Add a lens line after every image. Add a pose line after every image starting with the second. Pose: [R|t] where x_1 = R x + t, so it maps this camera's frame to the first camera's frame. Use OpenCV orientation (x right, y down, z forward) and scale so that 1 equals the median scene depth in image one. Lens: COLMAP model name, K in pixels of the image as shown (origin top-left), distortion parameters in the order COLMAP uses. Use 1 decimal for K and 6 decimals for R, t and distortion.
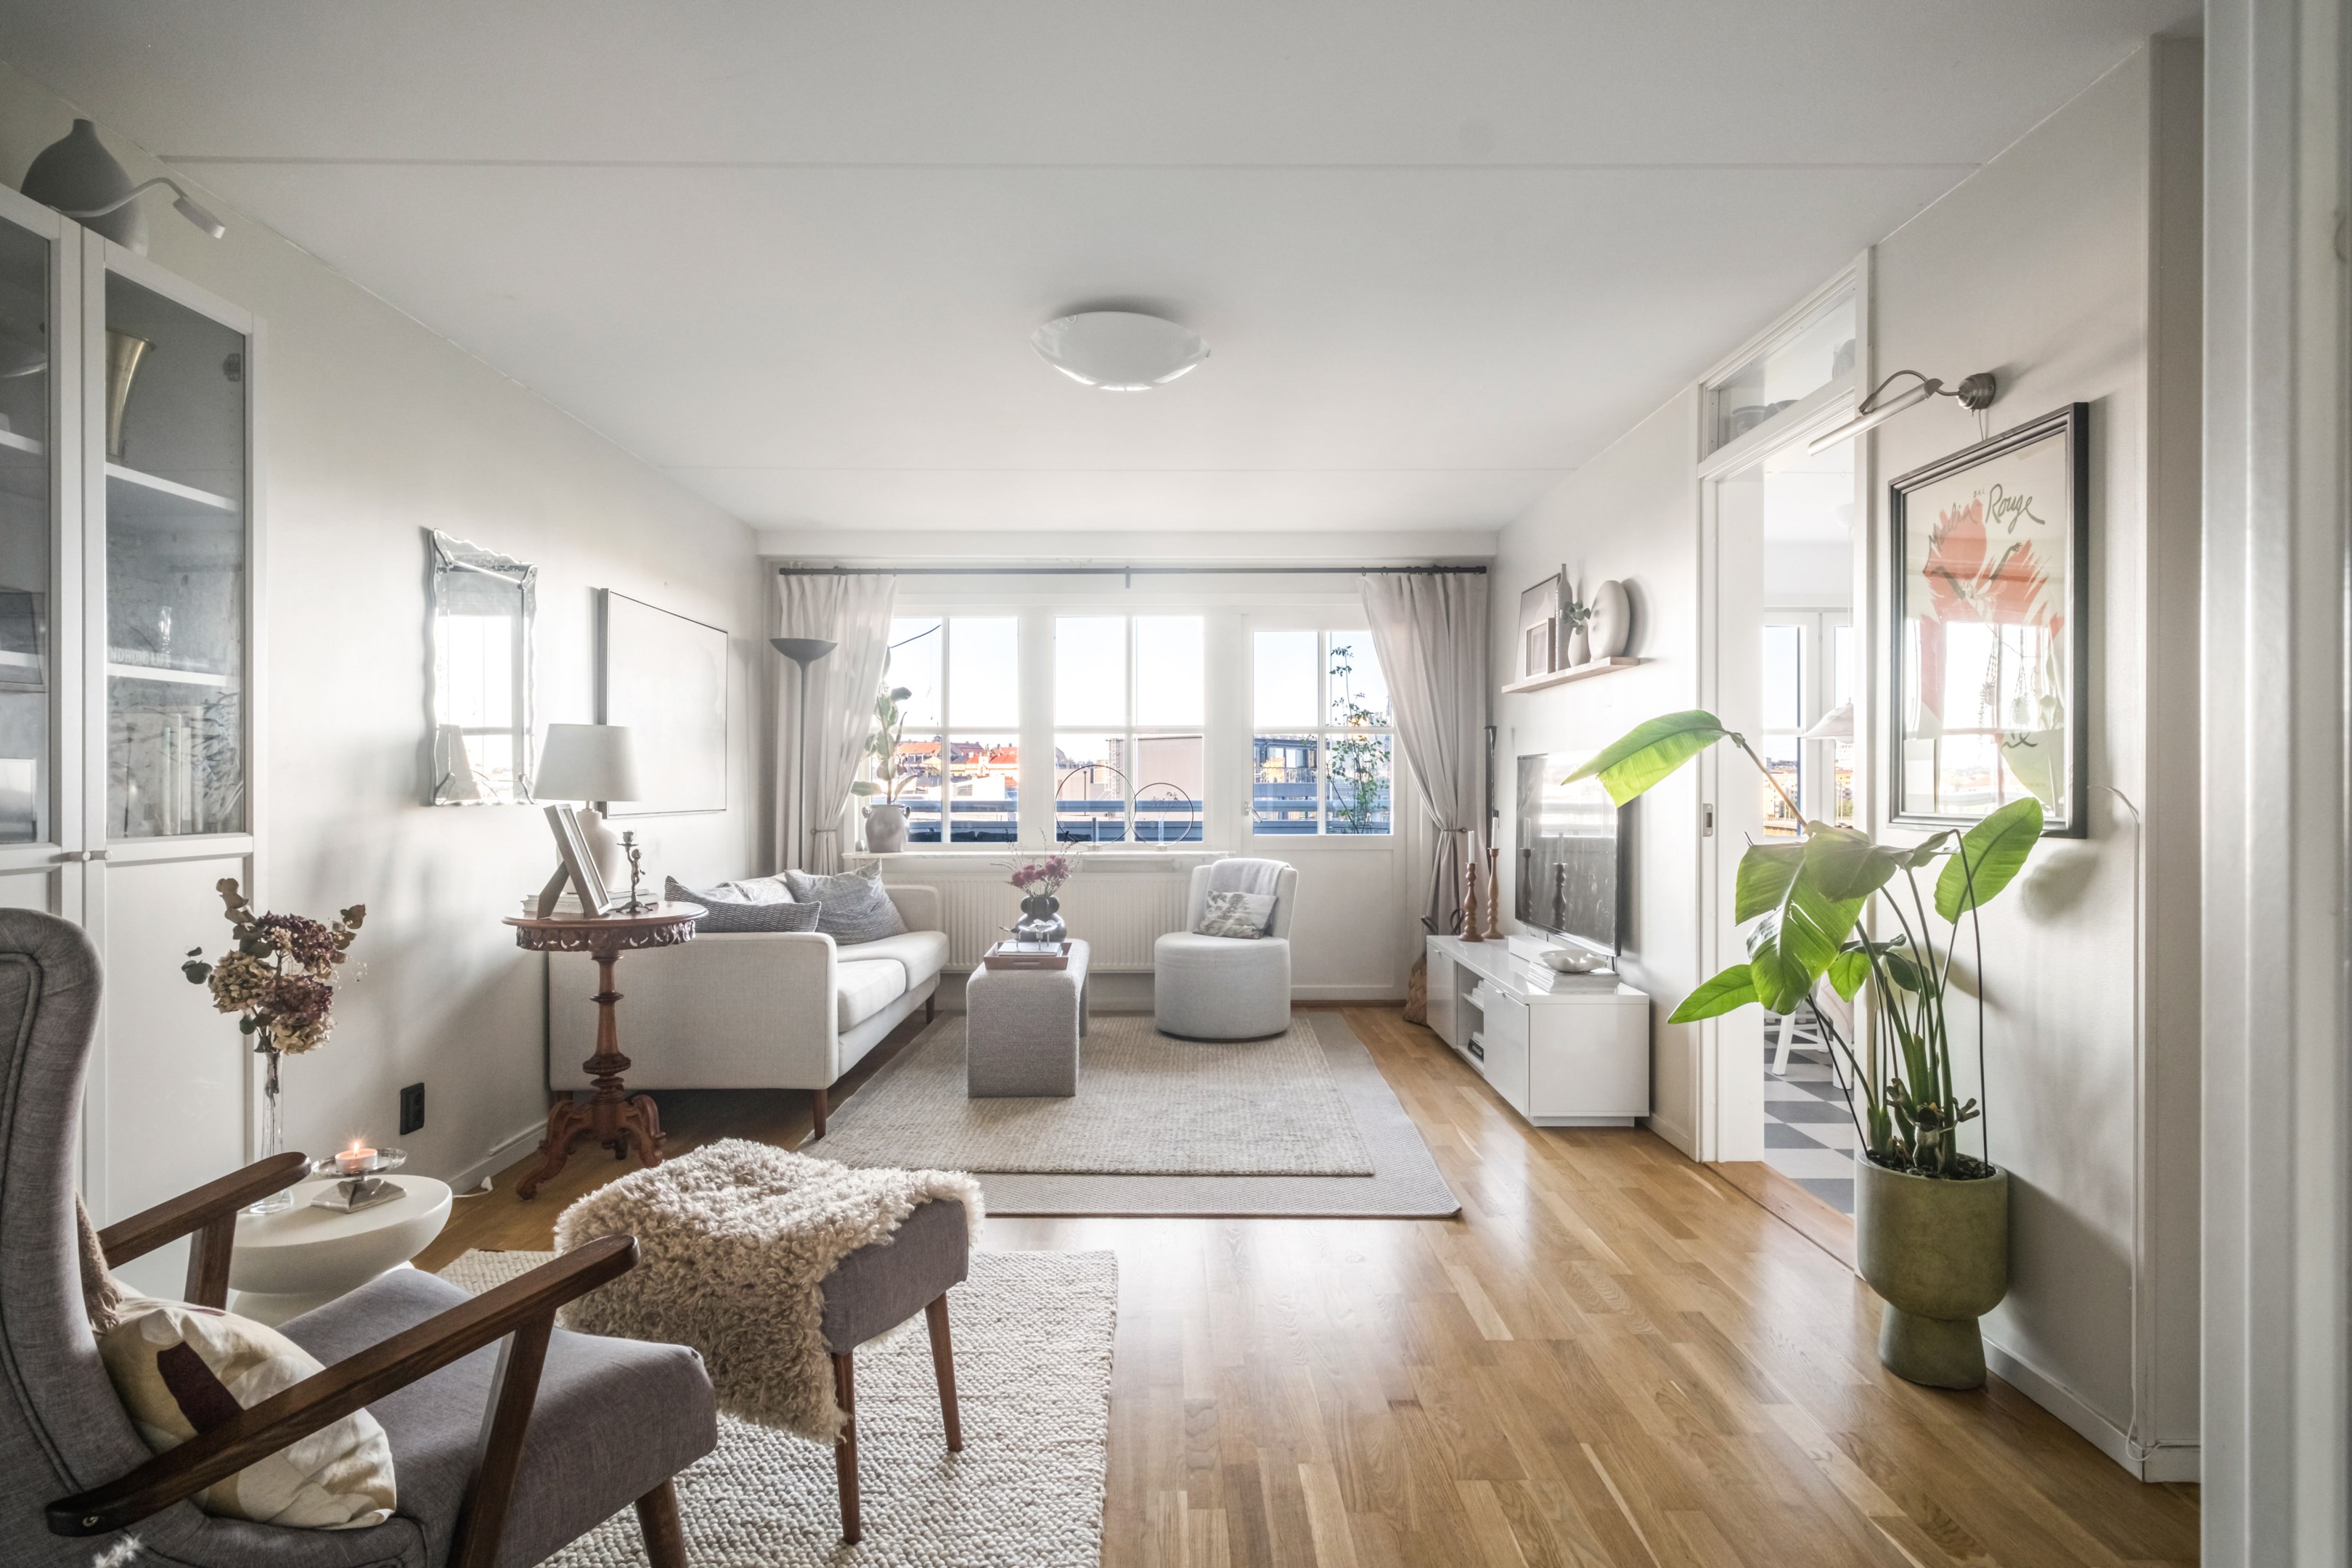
lens RADIAL K [[1248.2, 0, 1172.9], [0, 1248.2, 786.9], [0, 0, 1]] dist [-0.026649, -0.000285]
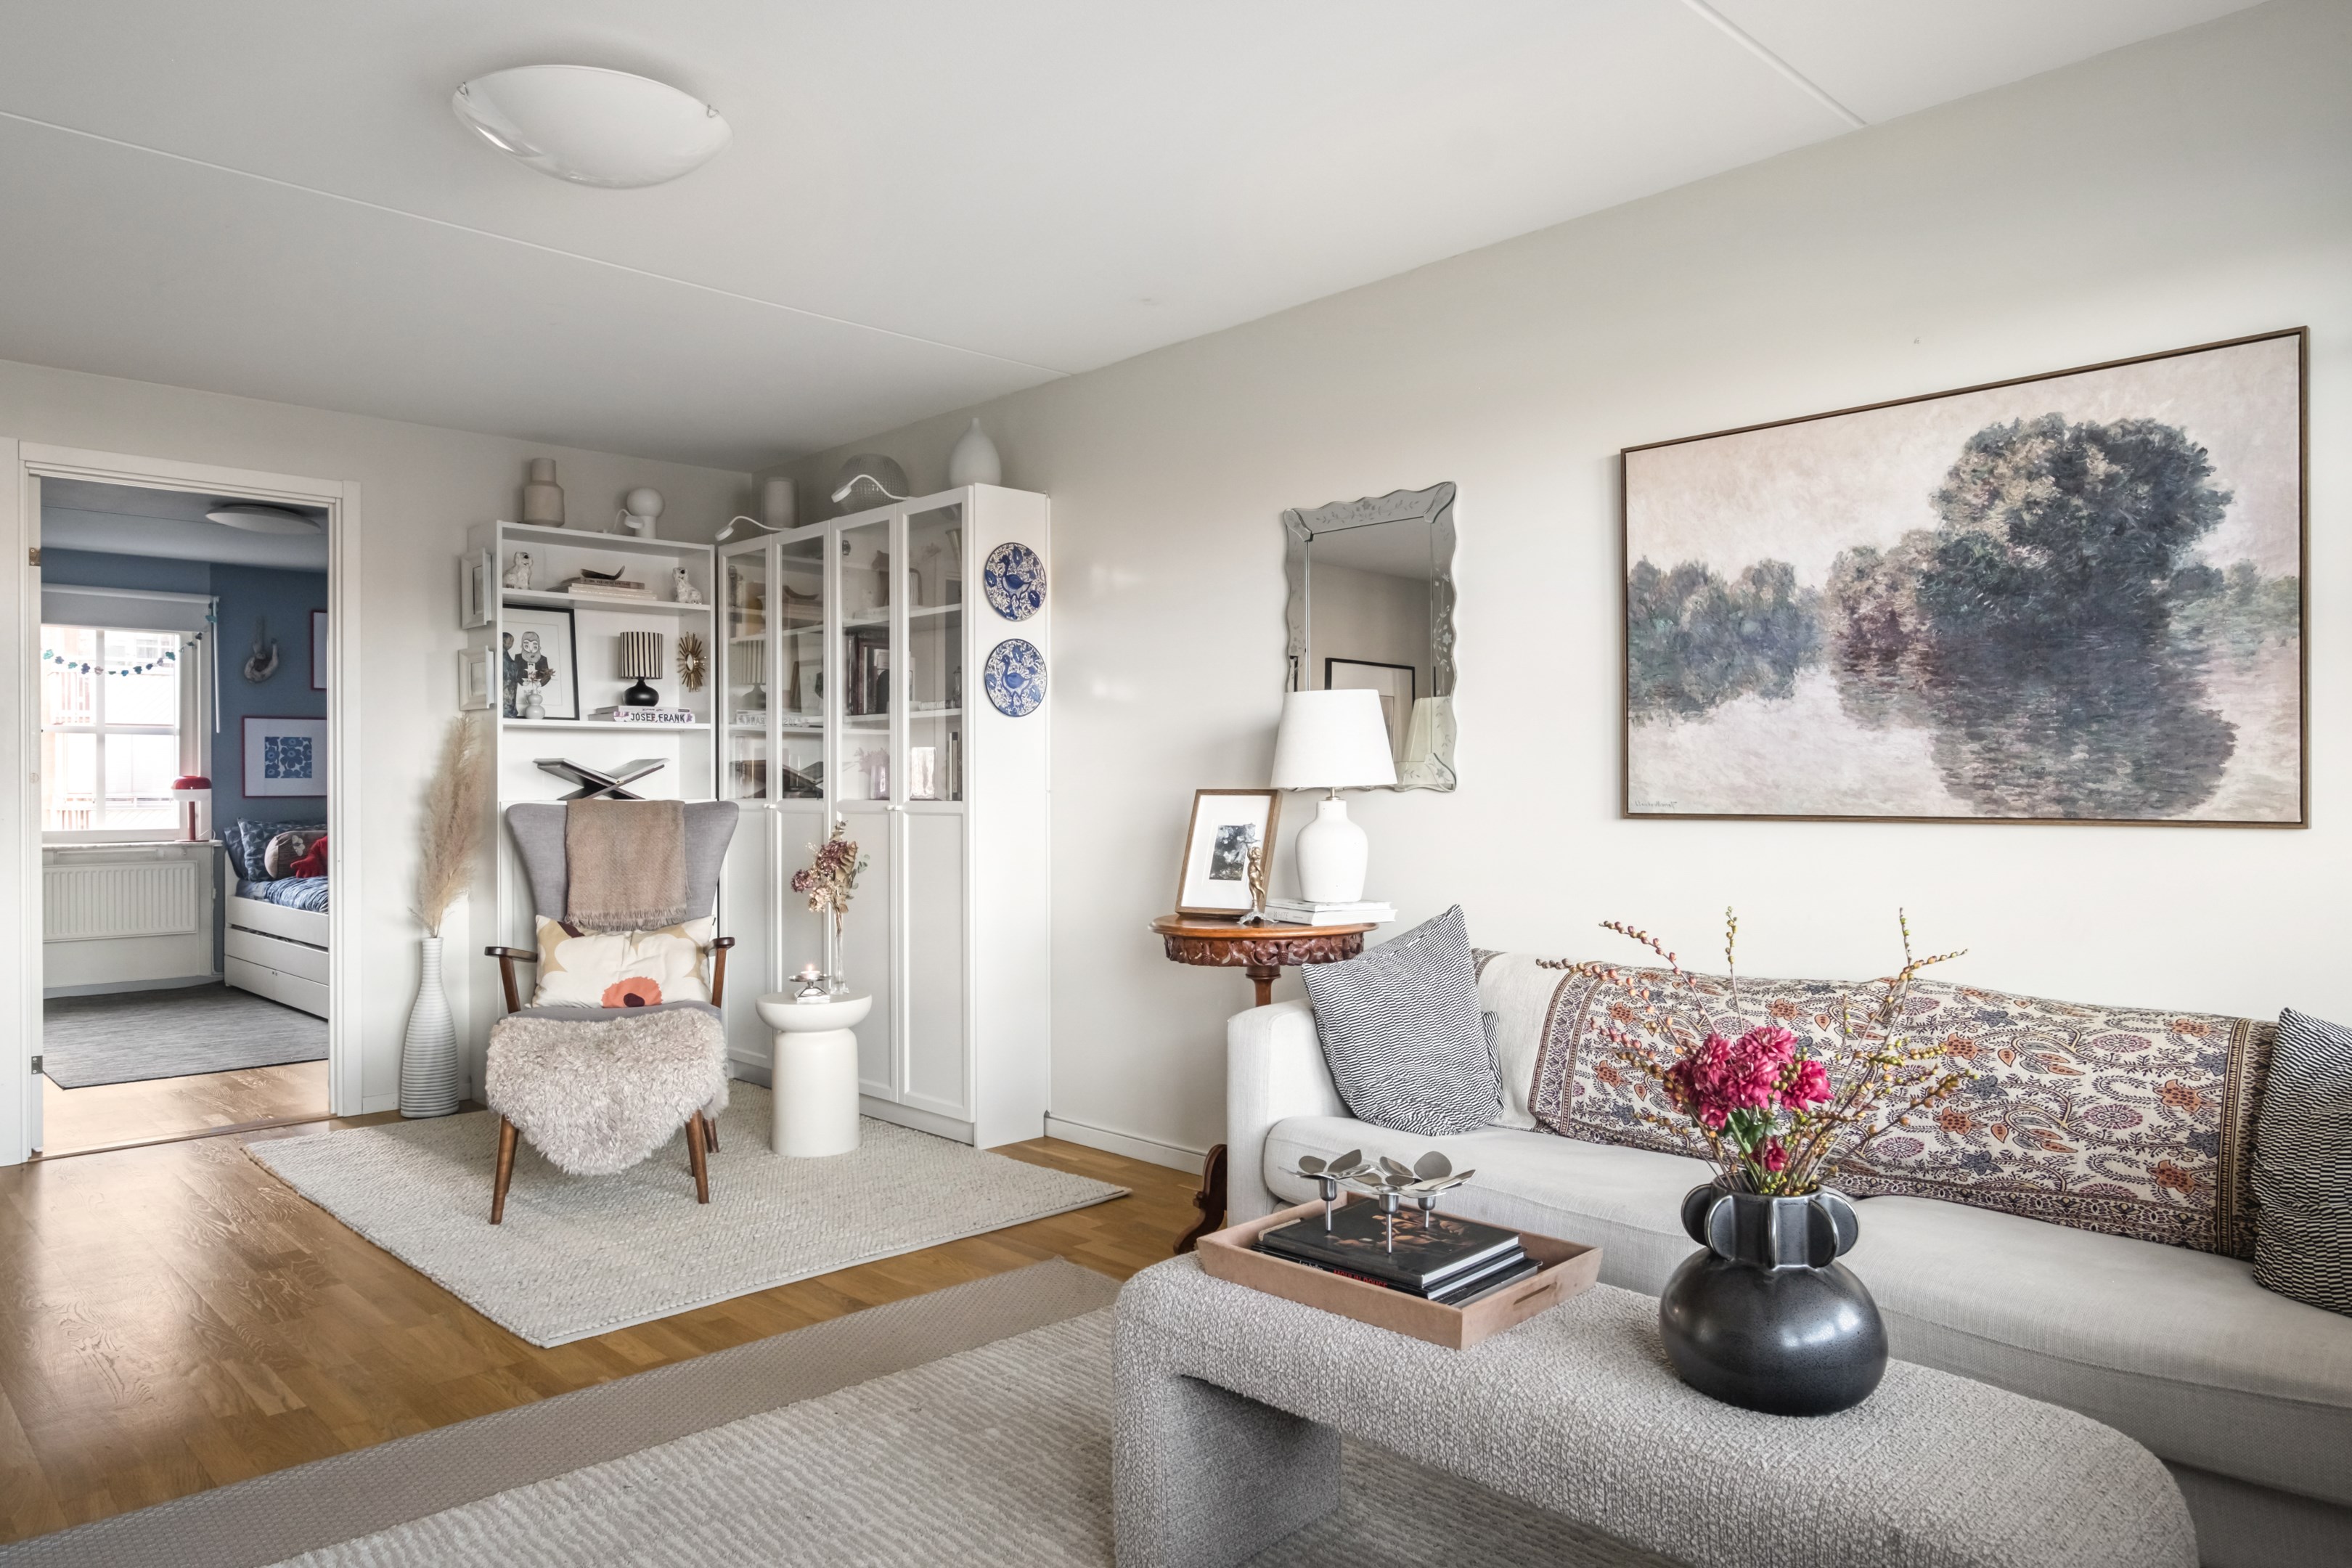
lens RADIAL K [[1498.6, 0, 1174.1], [0, 1498.6, 788.5], [0, 0, 1]] dist [0.001881, 0.001471]
pose [[-0.729044, 0.005765, -0.684443, 0.451908], [0.003812, 0.999983, 0.004362, 0.011863], [0.684456, 0.000571, -0.729054, 2.802752]]
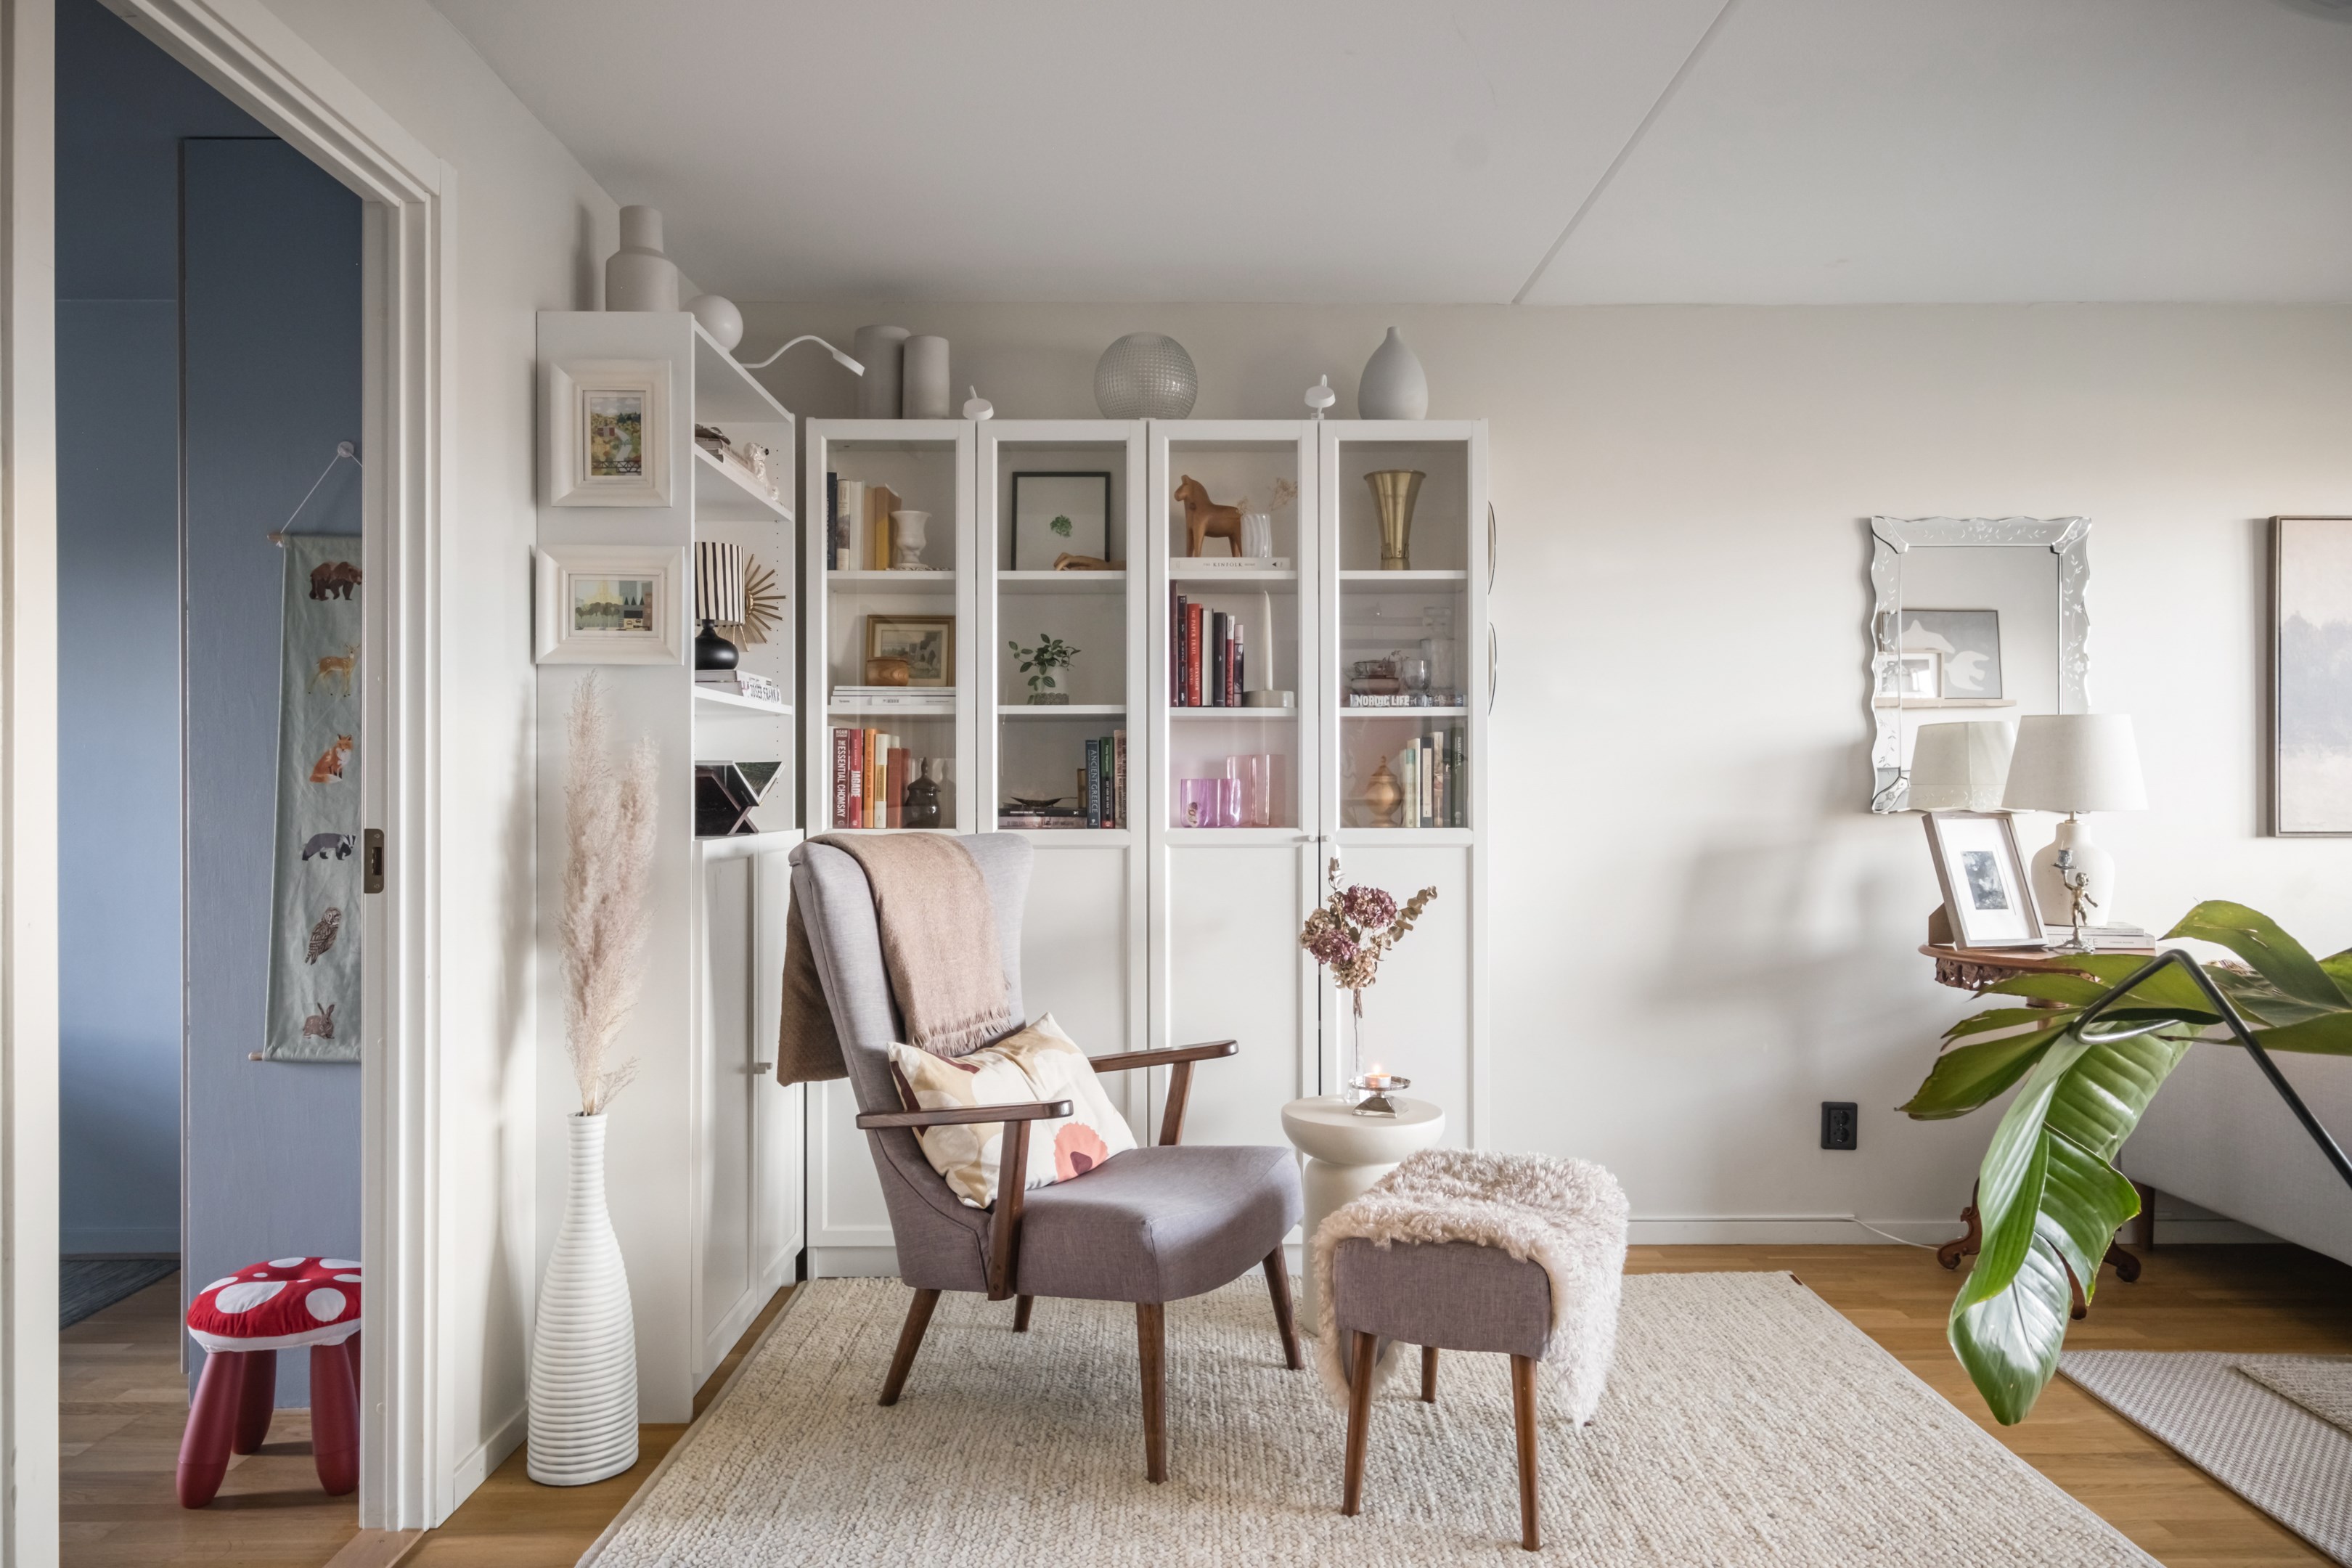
lens RADIAL K [[1534.5, 0, 1157.3], [0, 1534.5, 778.3], [0, 0, 1]] dist [0.001795, 0.005192]
pose [[-0.011256, -0.001909, -0.999935, 0.891115], [-0.001096, 0.999998, -0.001897, -0.012182], [0.999936, 0.001074, -0.011258, 0.724343]]
